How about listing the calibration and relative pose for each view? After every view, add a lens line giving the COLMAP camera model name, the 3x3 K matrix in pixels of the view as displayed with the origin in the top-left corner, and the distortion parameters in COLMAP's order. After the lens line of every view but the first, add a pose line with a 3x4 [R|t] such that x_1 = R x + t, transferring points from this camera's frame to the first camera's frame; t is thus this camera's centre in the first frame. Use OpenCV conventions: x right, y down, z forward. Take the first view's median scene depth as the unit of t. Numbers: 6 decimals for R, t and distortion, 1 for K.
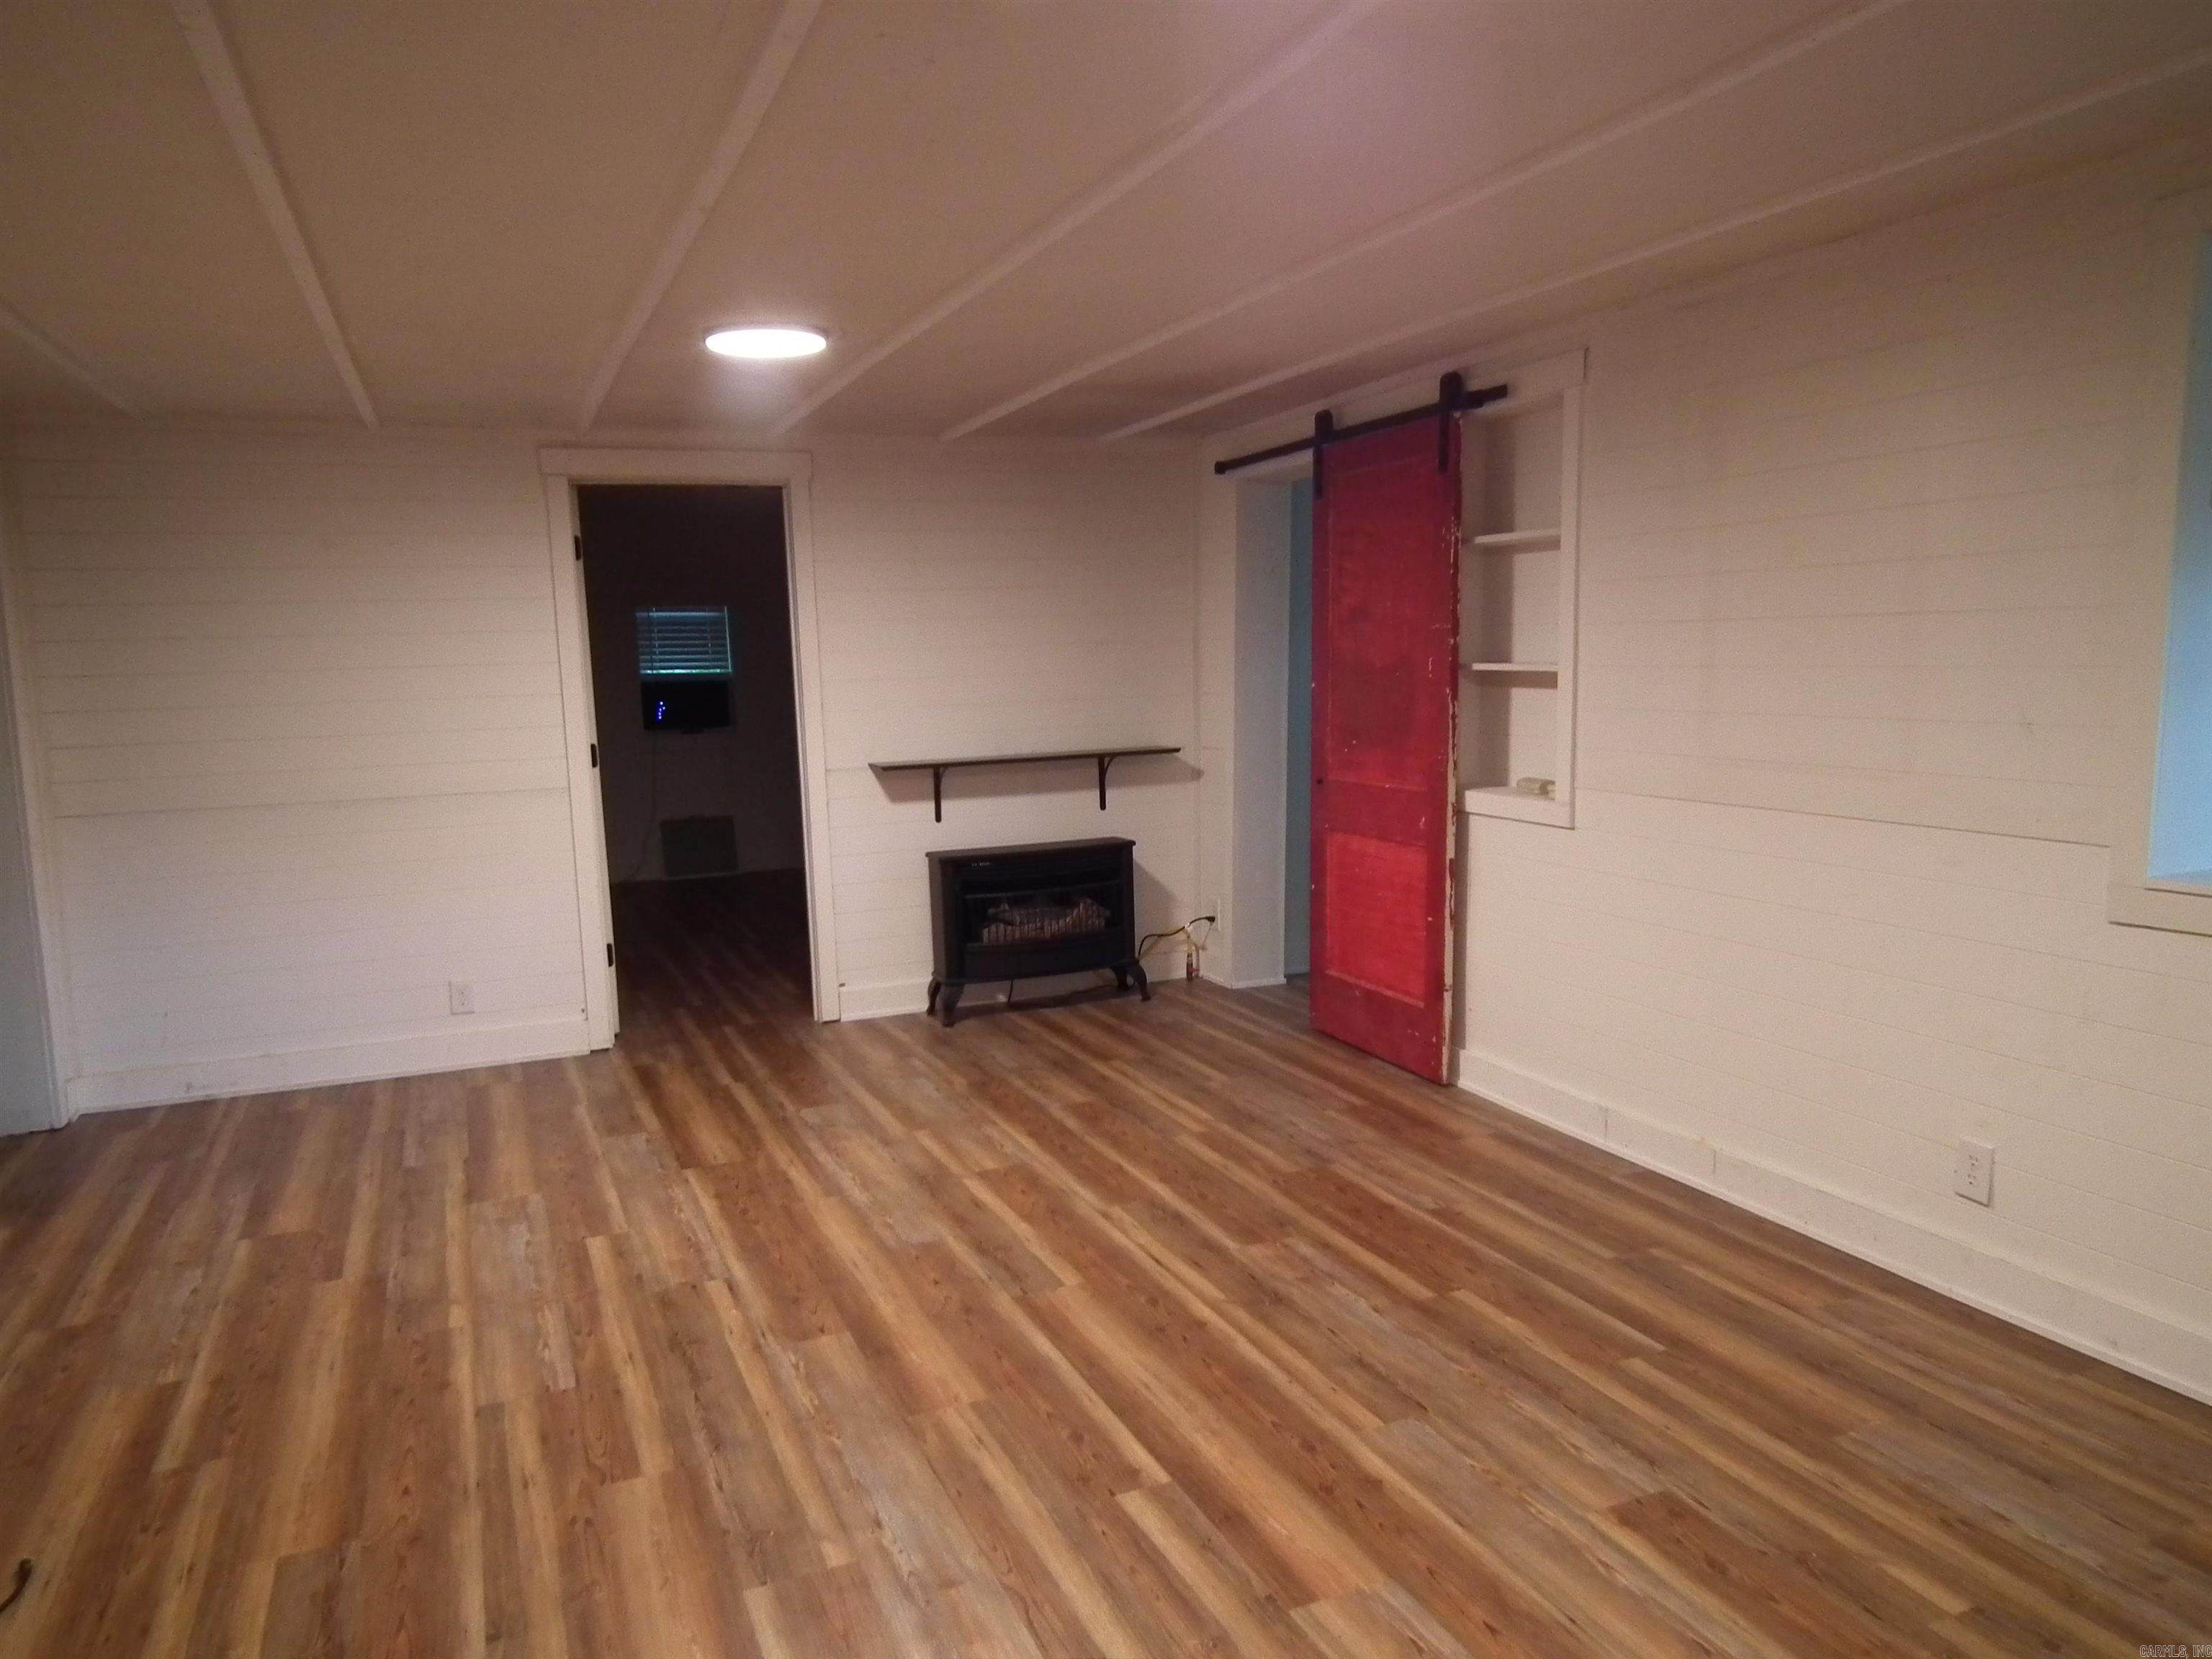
lens RADIAL K [[1524.6, 0, 1106.9], [0, 1524.6, 856.5], [0, 0, 1]] dist [0.034125, -0.034503]
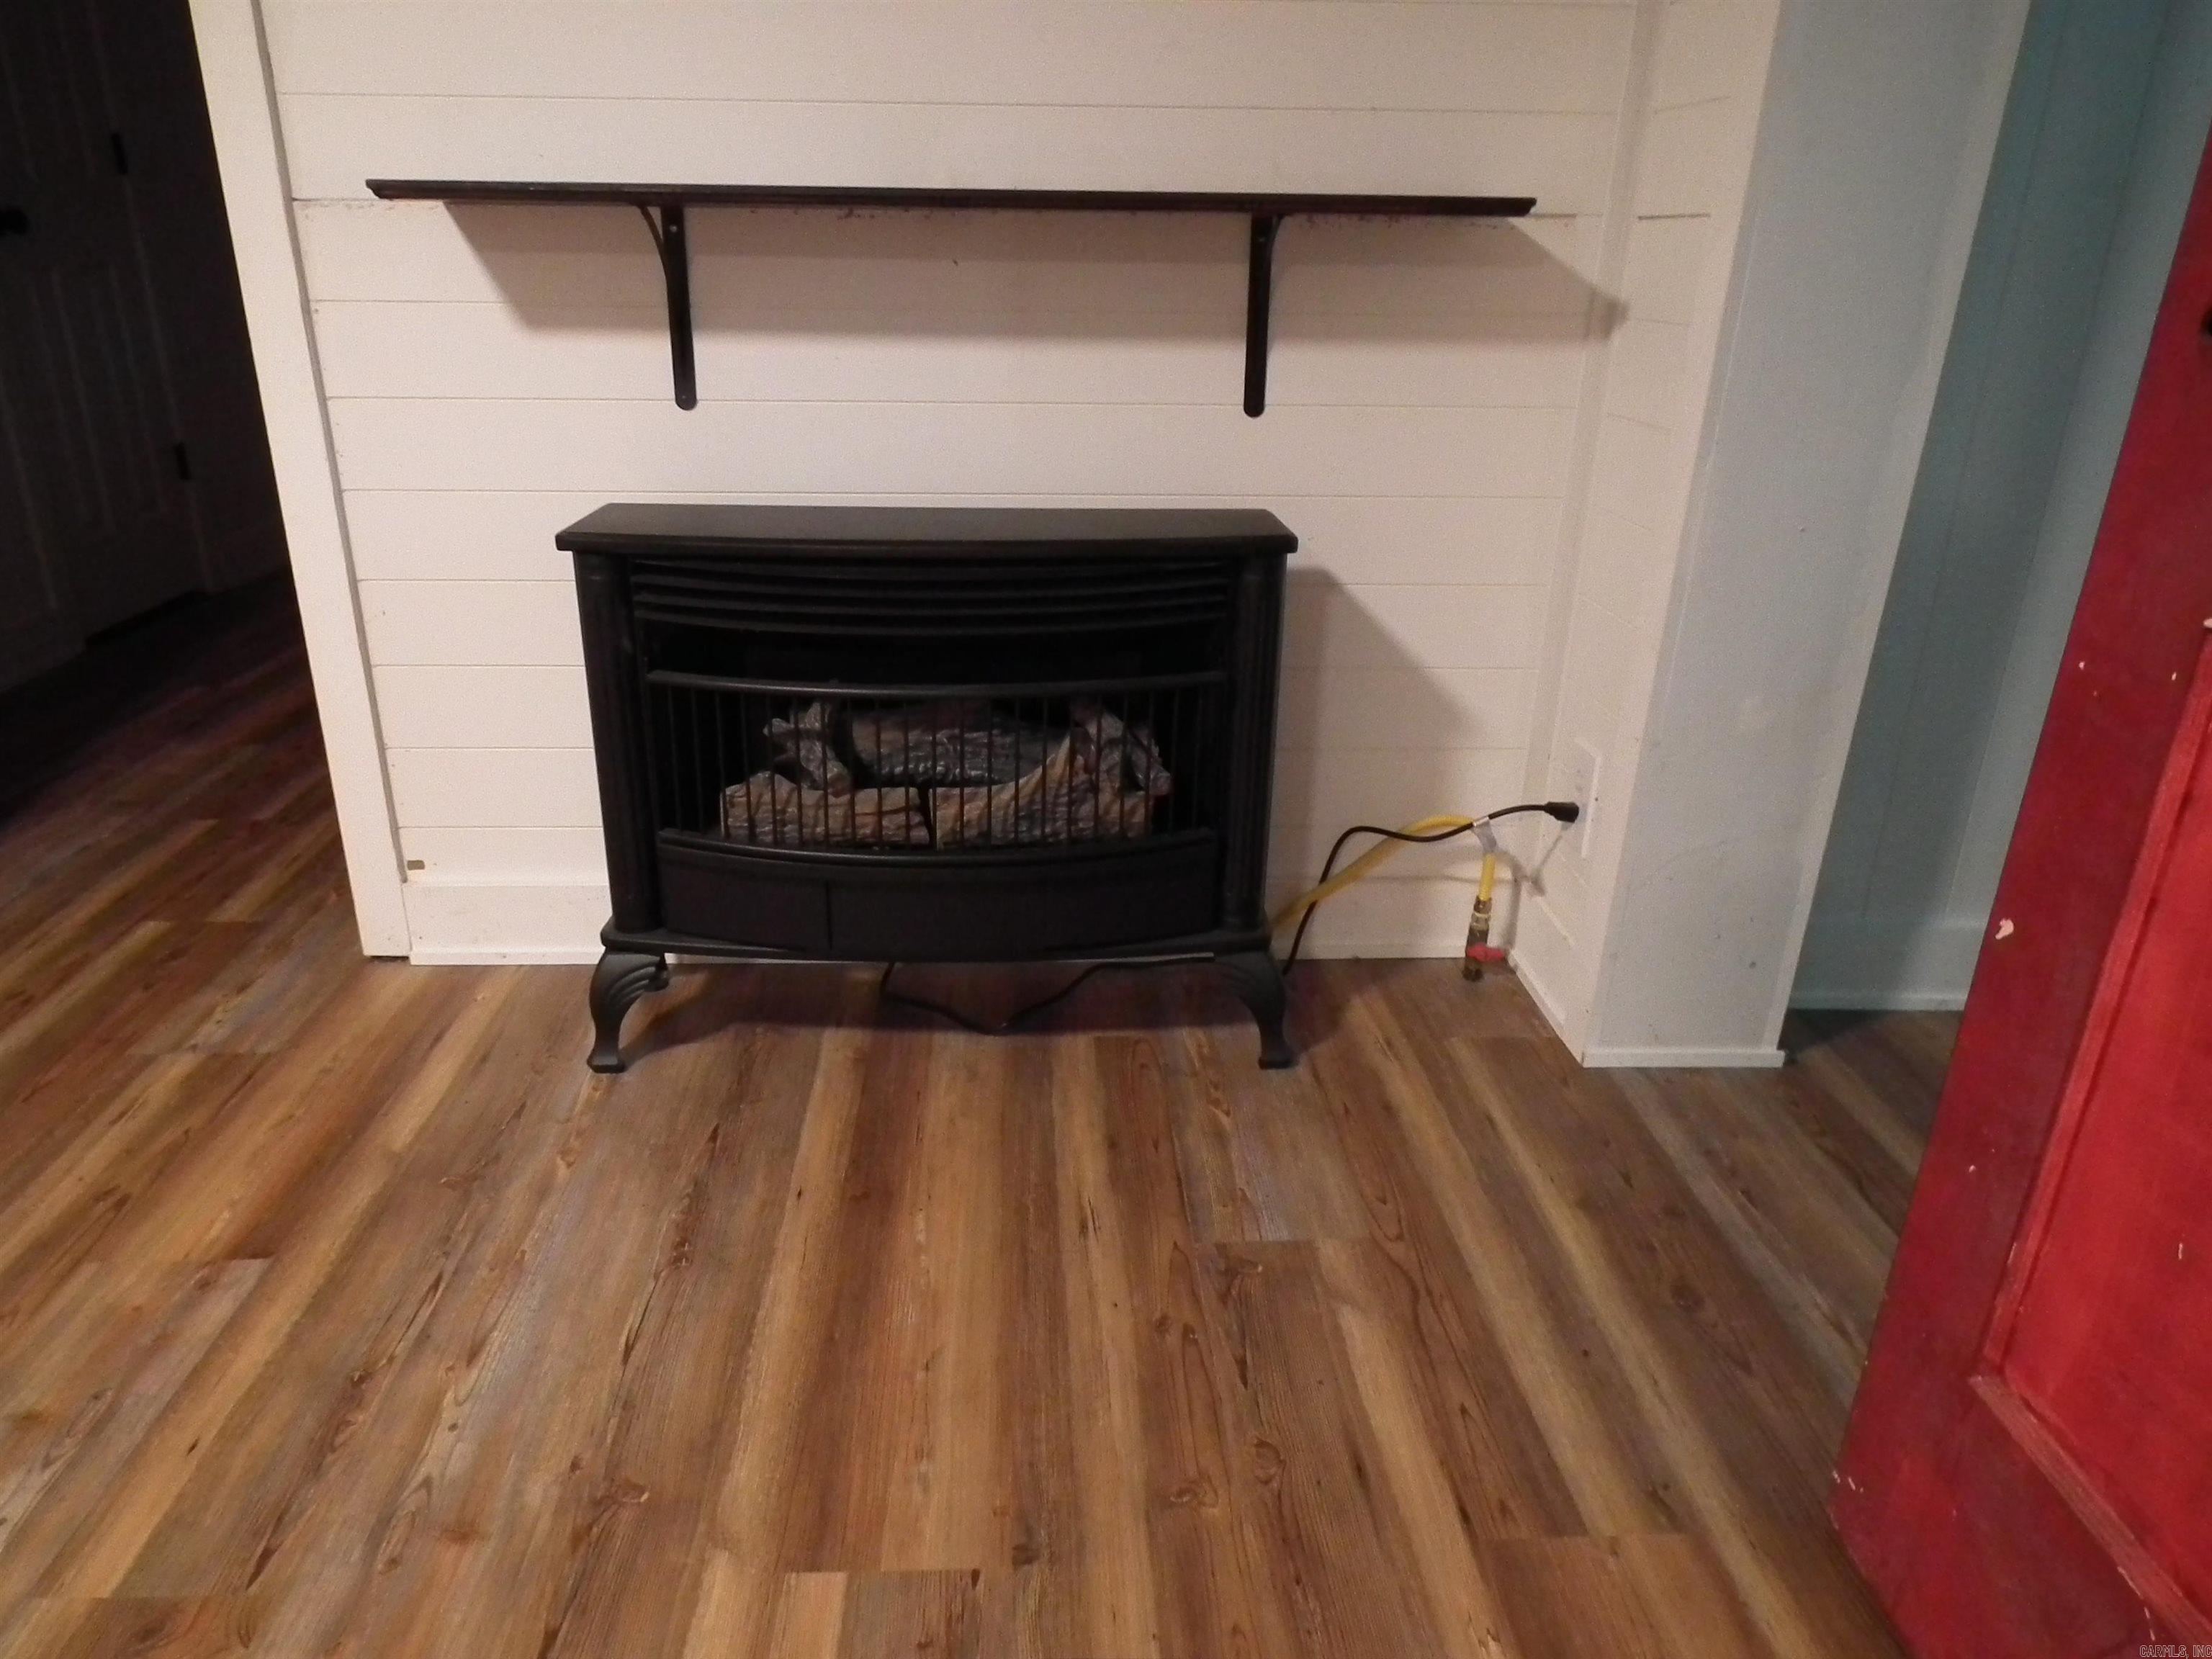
lens RADIAL K [[1524.6, 0, 1106.9], [0, 1524.6, 856.5], [0, 0, 1]] dist [0.034125, -0.034503]
pose [[0.939310, 0.171995, -0.296841, 0.113329], [-0.093036, 0.960532, 0.262150, -0.035062], [0.330213, -0.218623, 0.918239, 1.033512]]
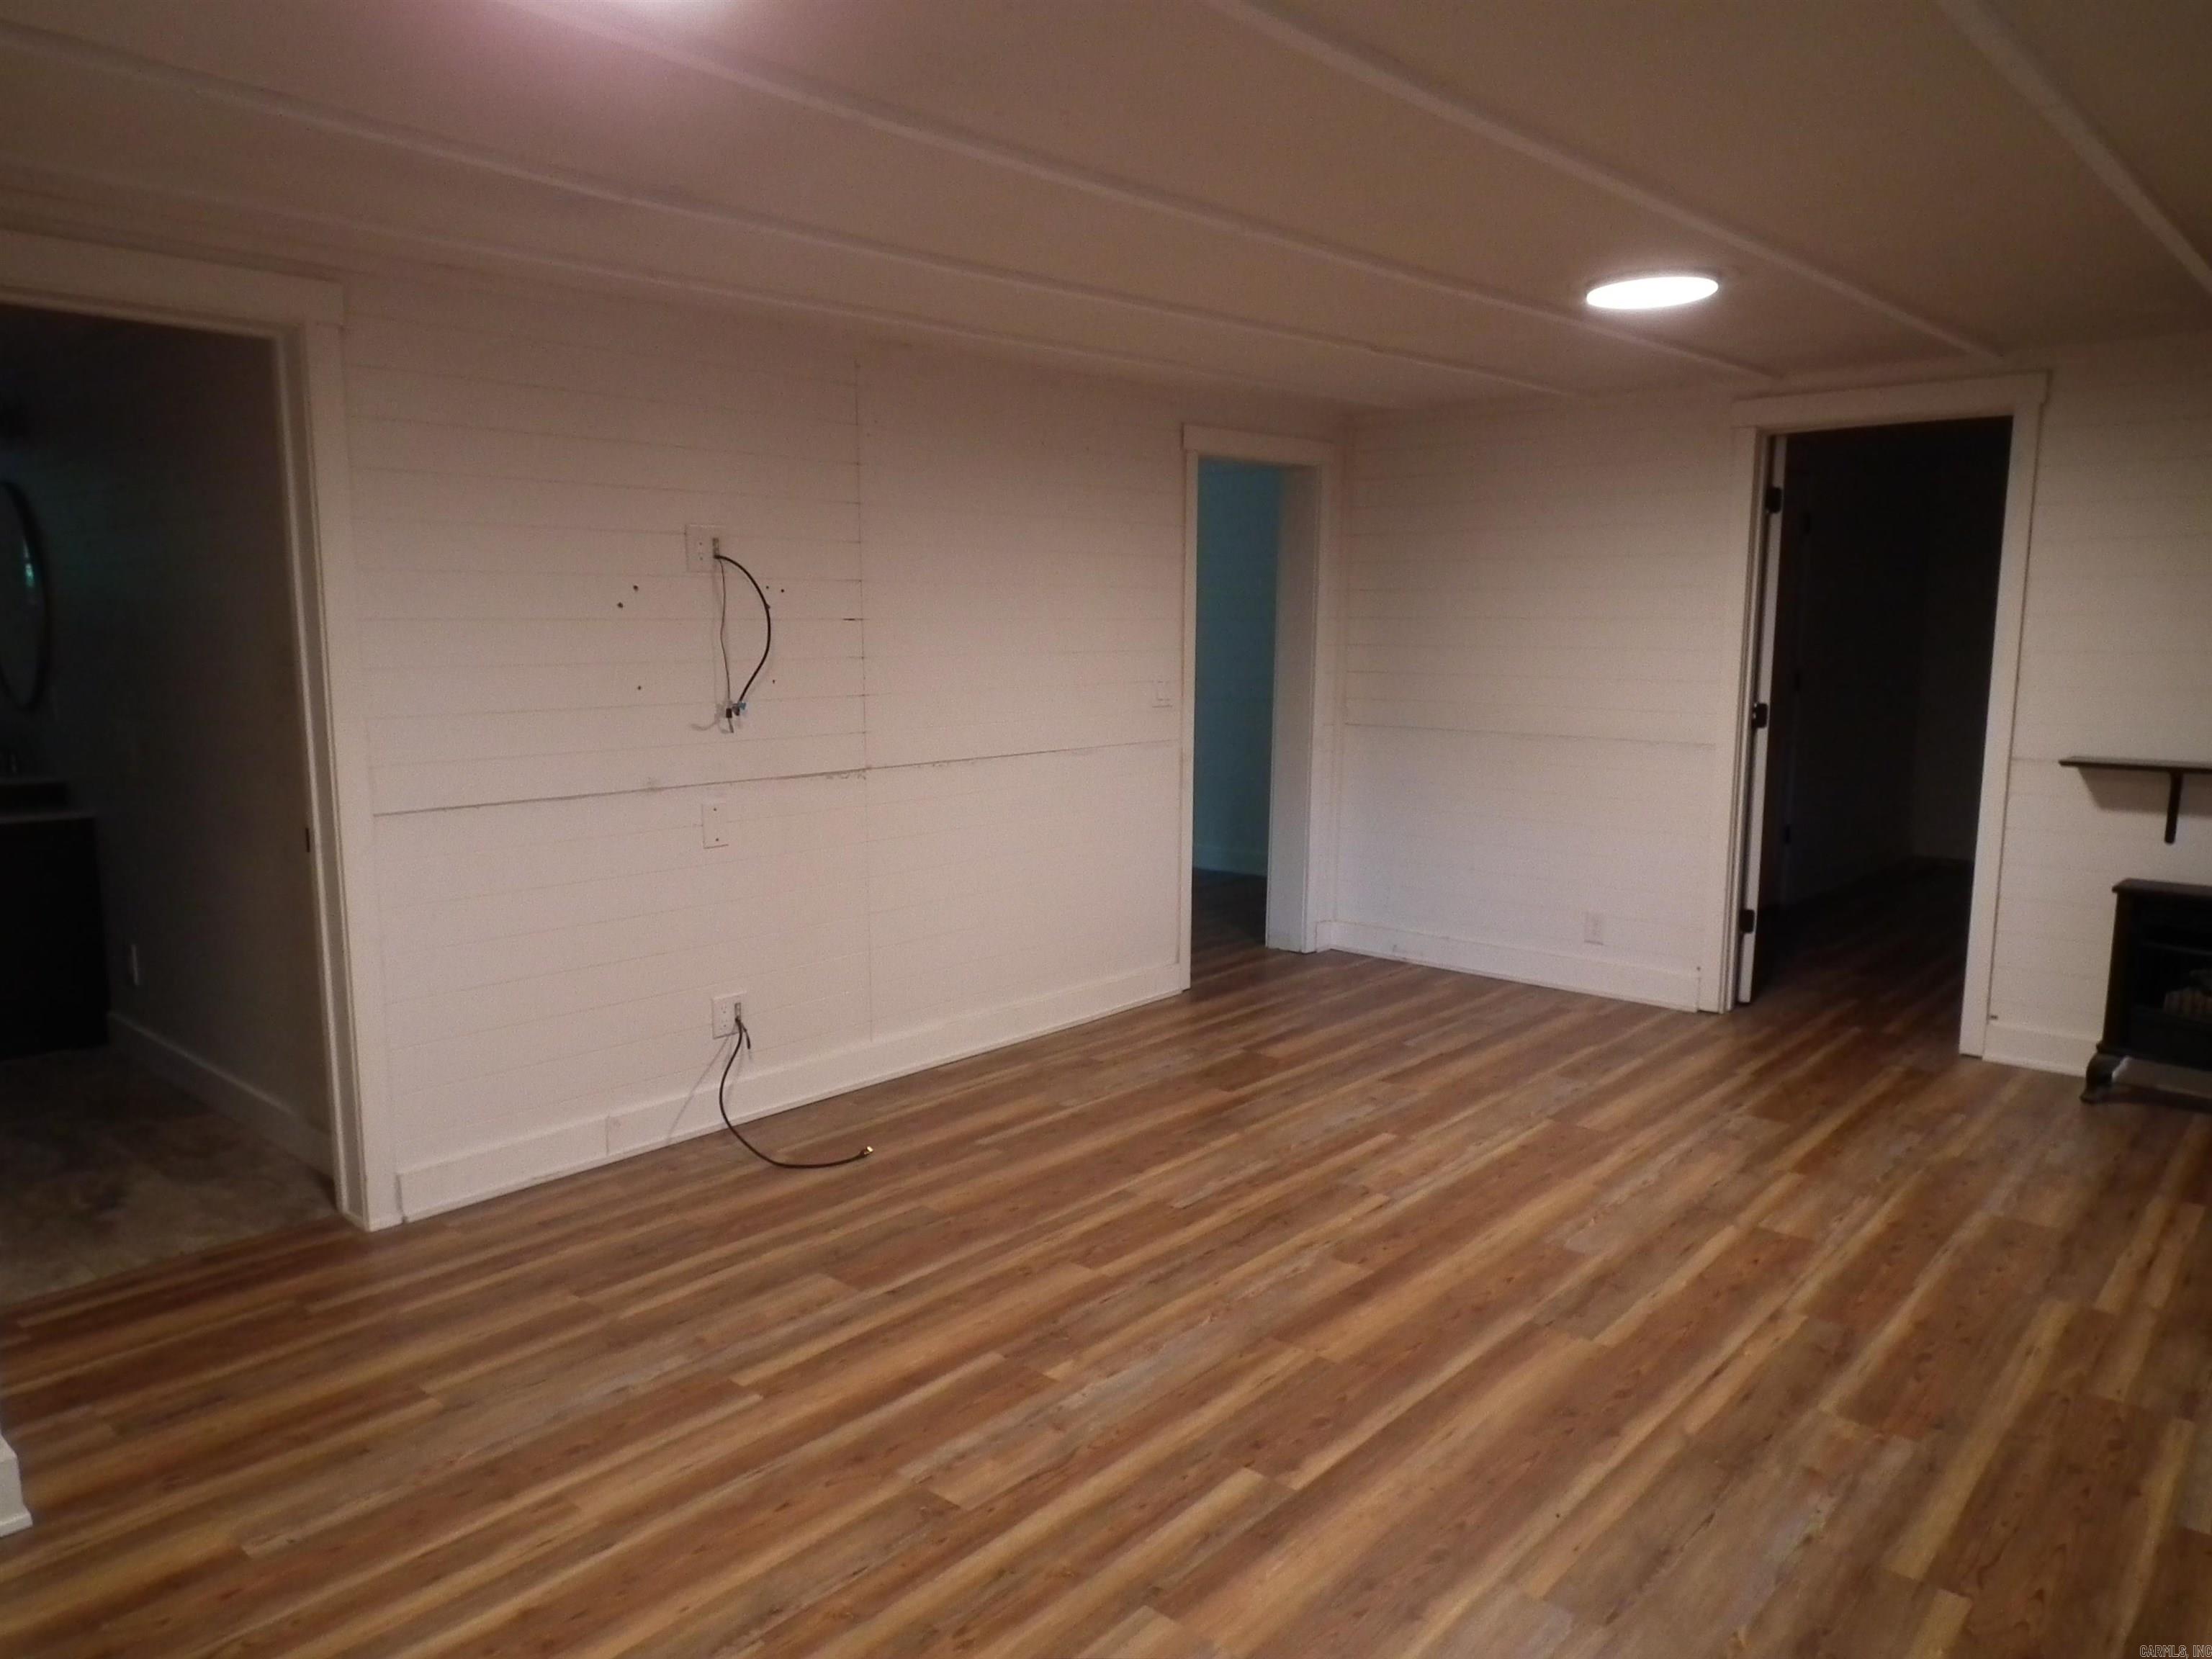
lens RADIAL K [[1542.4, 0, 1106.0], [0, 1542.4, 829.5], [0, 0, 1]] dist [0.011102, -0.001750]
pose [[0.432992, 0.152765, -0.888359, 0.492739], [-0.135915, 0.985331, 0.103195, -0.053099], [0.891092, 0.076058, 0.447403, 0.267221]]
